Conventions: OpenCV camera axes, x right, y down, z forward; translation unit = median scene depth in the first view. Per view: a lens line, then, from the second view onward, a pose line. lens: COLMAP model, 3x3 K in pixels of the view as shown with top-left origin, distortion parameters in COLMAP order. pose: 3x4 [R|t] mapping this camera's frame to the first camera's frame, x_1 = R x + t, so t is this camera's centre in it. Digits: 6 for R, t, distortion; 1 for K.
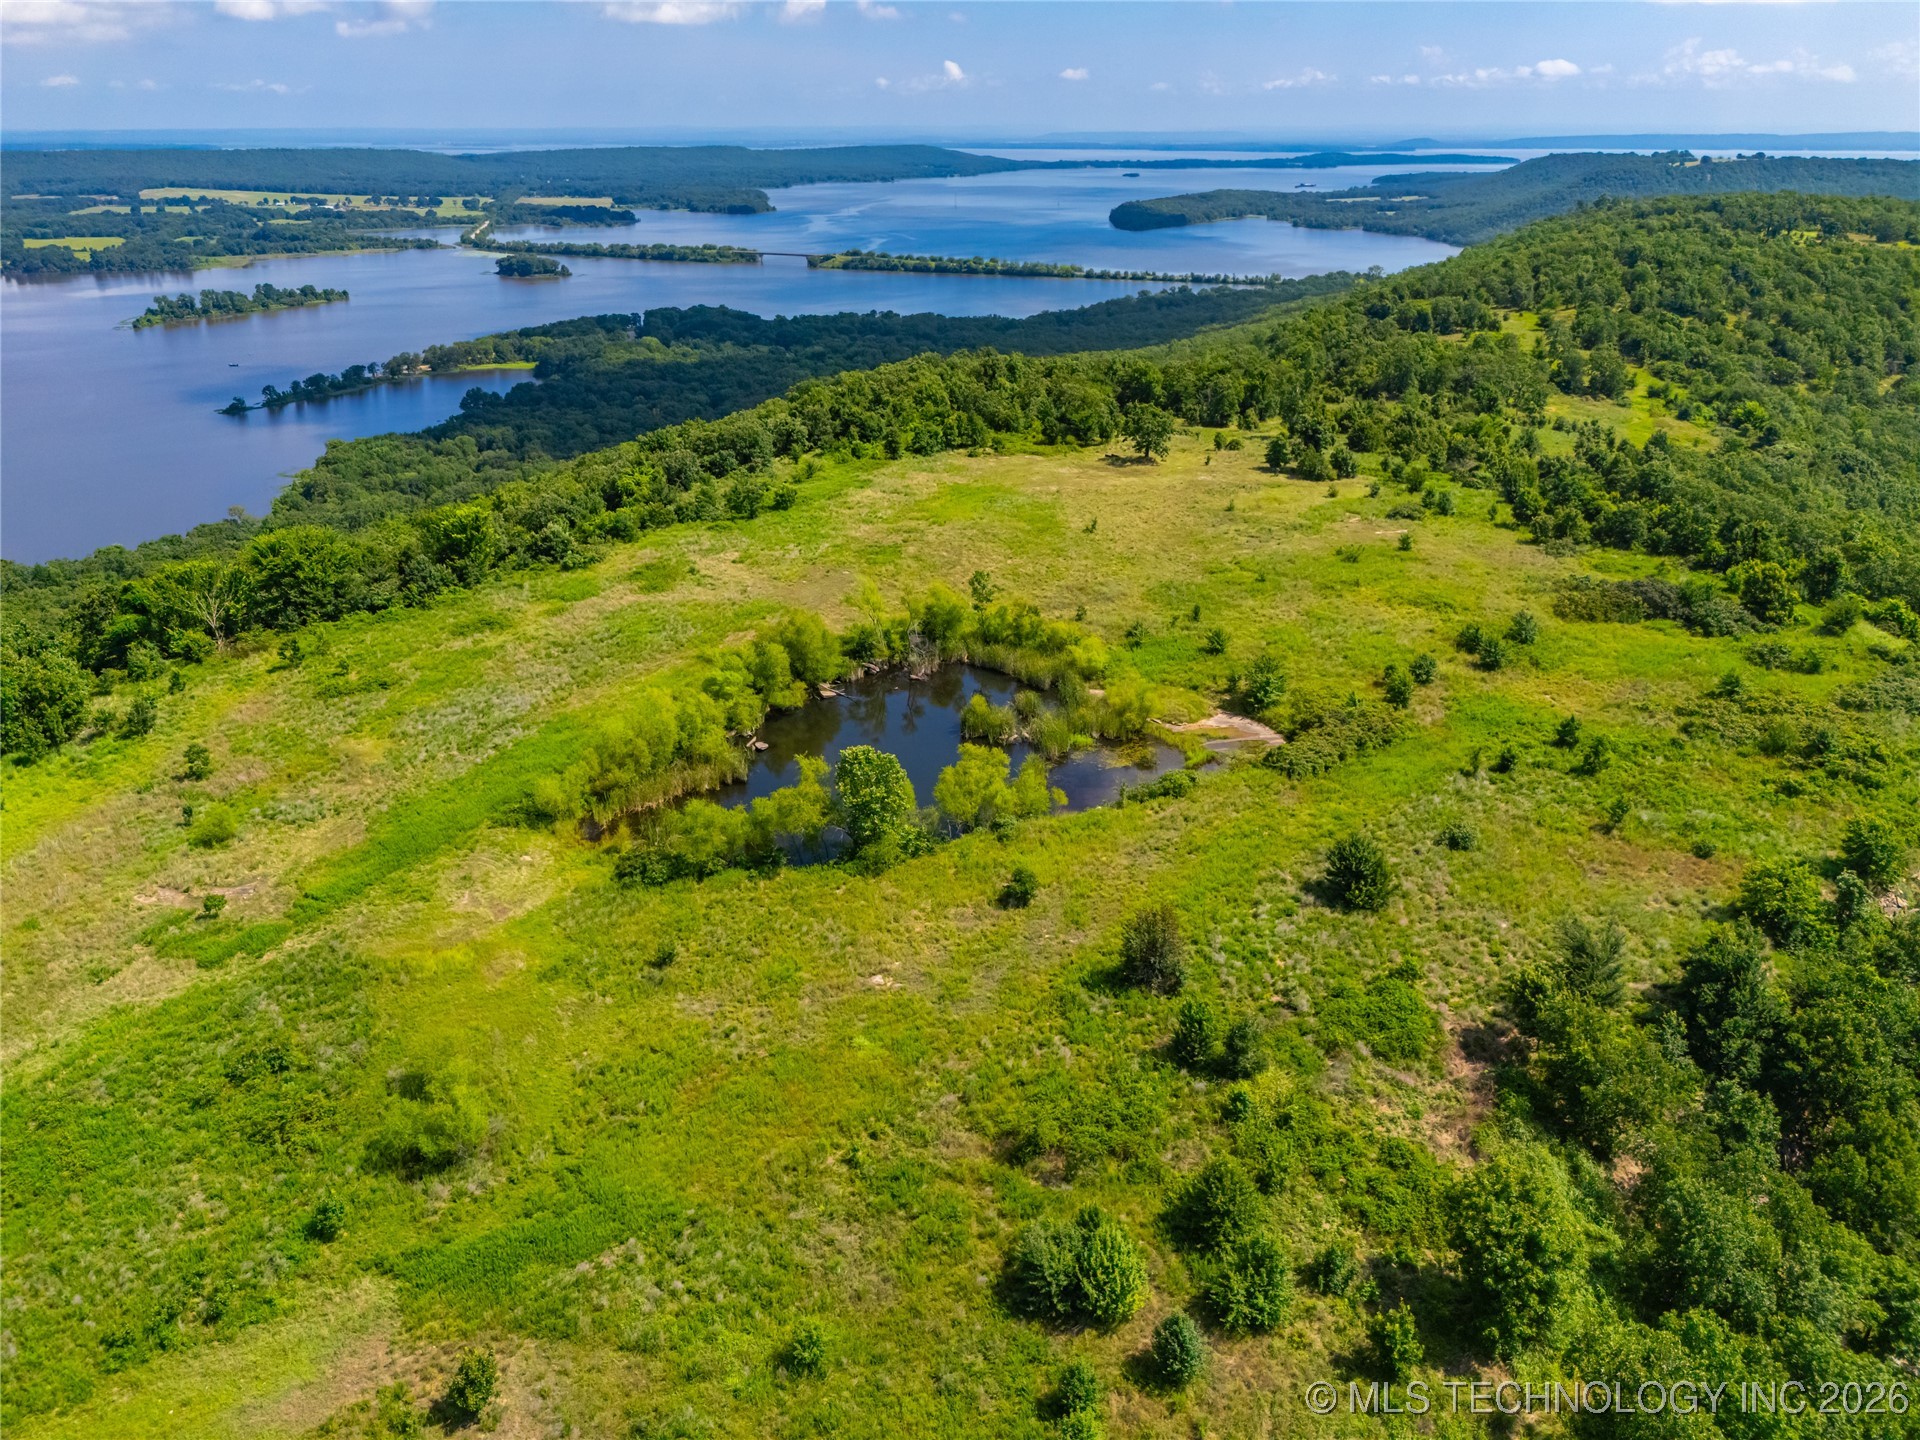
lens RADIAL K [[1461.0, 0, 960.0], [0, 1461.0, 720.0], [0, 0, 1]] dist [0.046300, -0.052743]
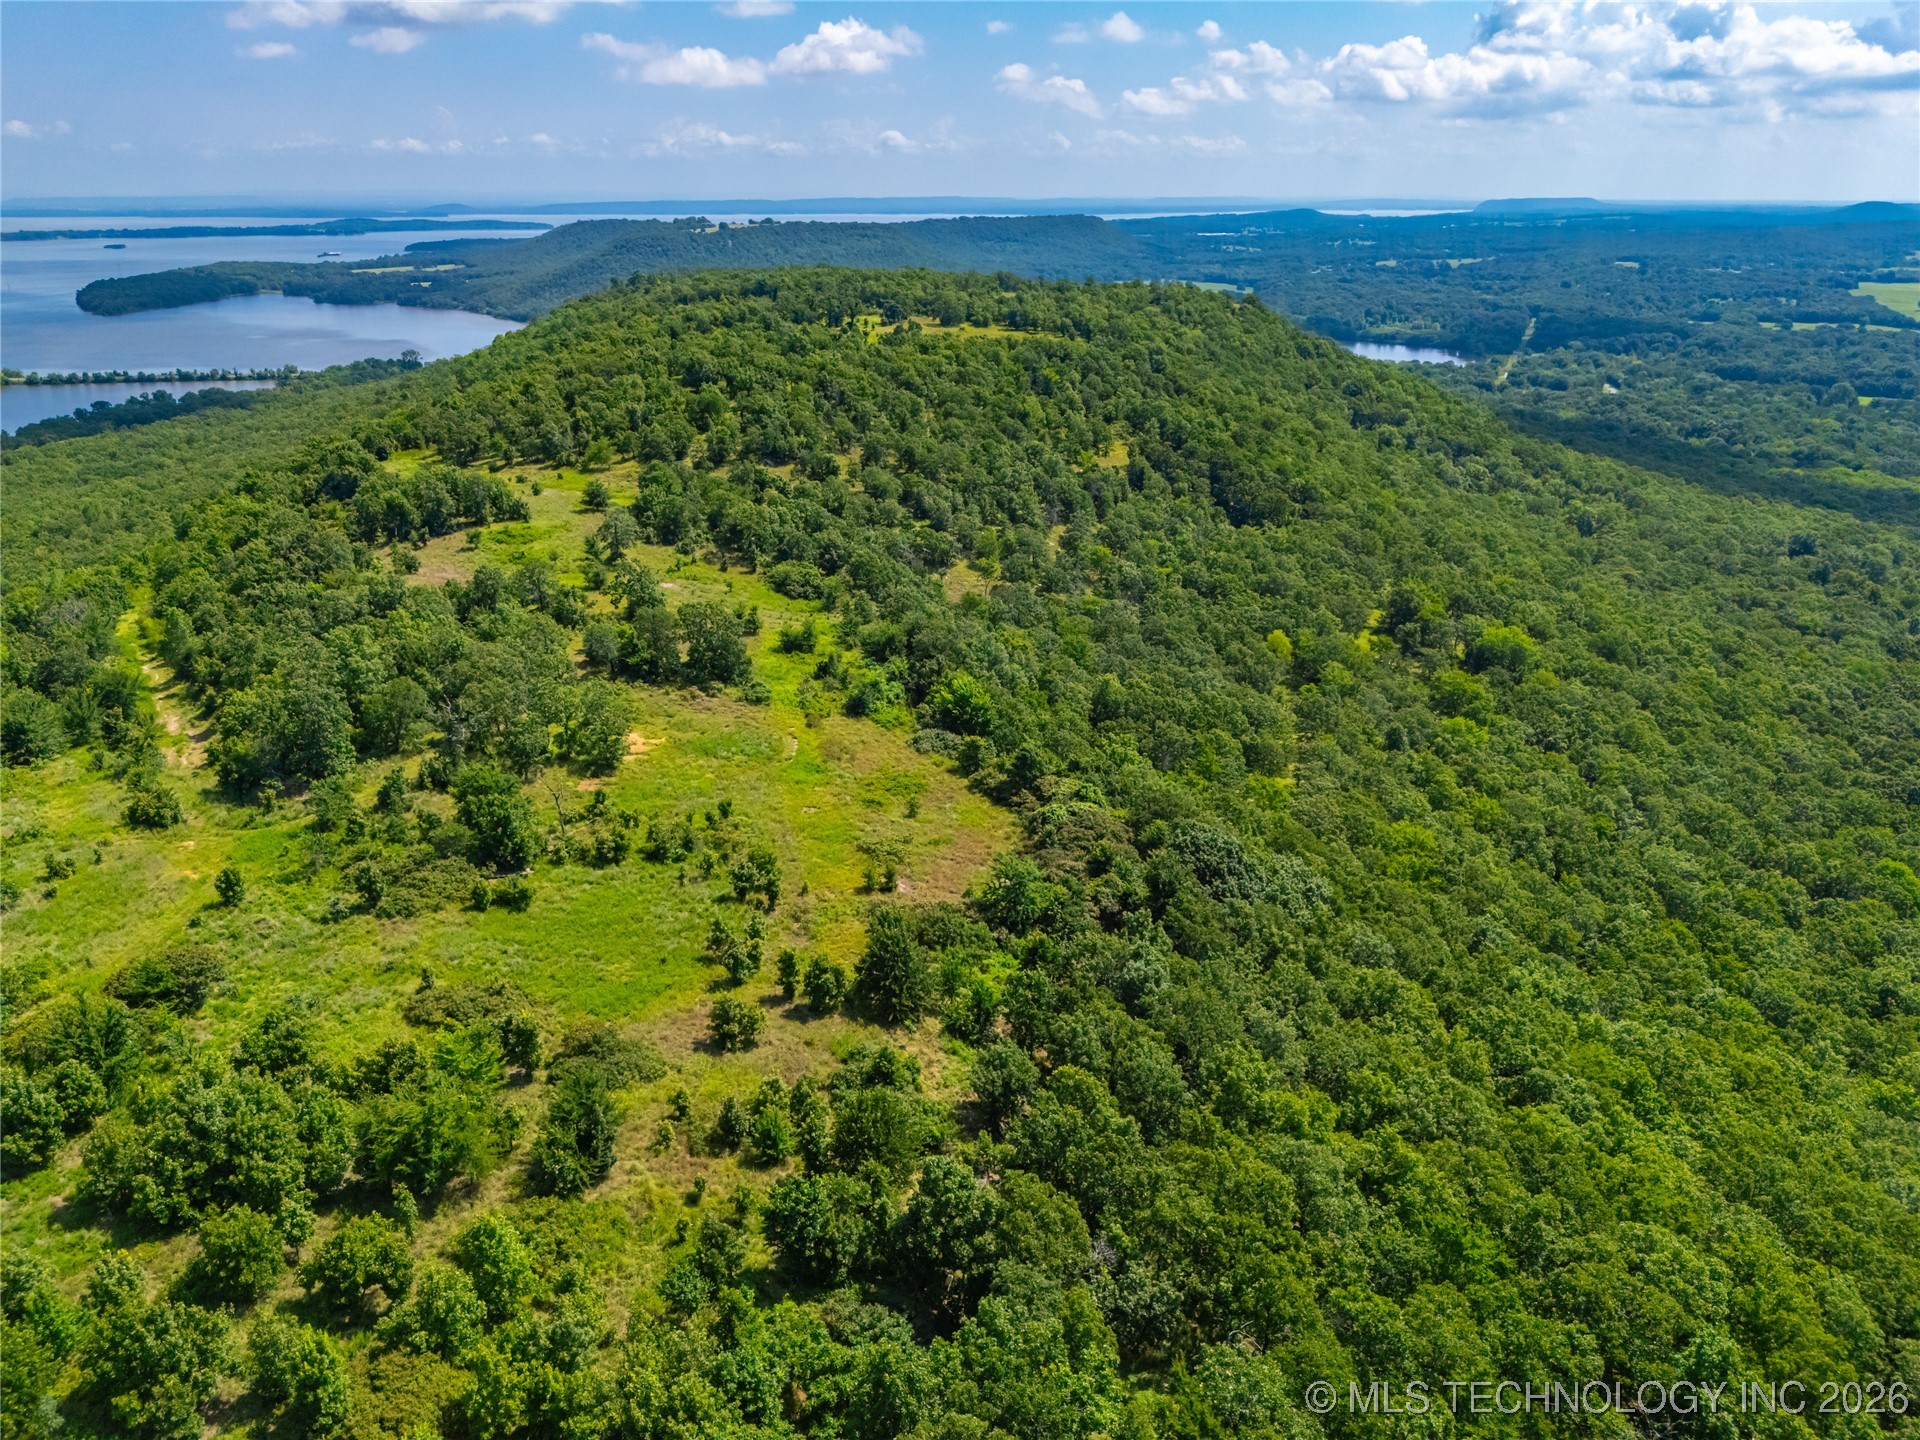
lens RADIAL K [[1440.3, 0, 960.0], [0, 1440.3, 720.0], [0, 0, 1]] dist [0.104188, -0.114130]
pose [[0.826516, -0.198488, 0.526757, 0.047129], [0.217986, 0.975616, 0.025590, -0.042220], [-0.518992, 0.093675, 0.849631, 0.103765]]
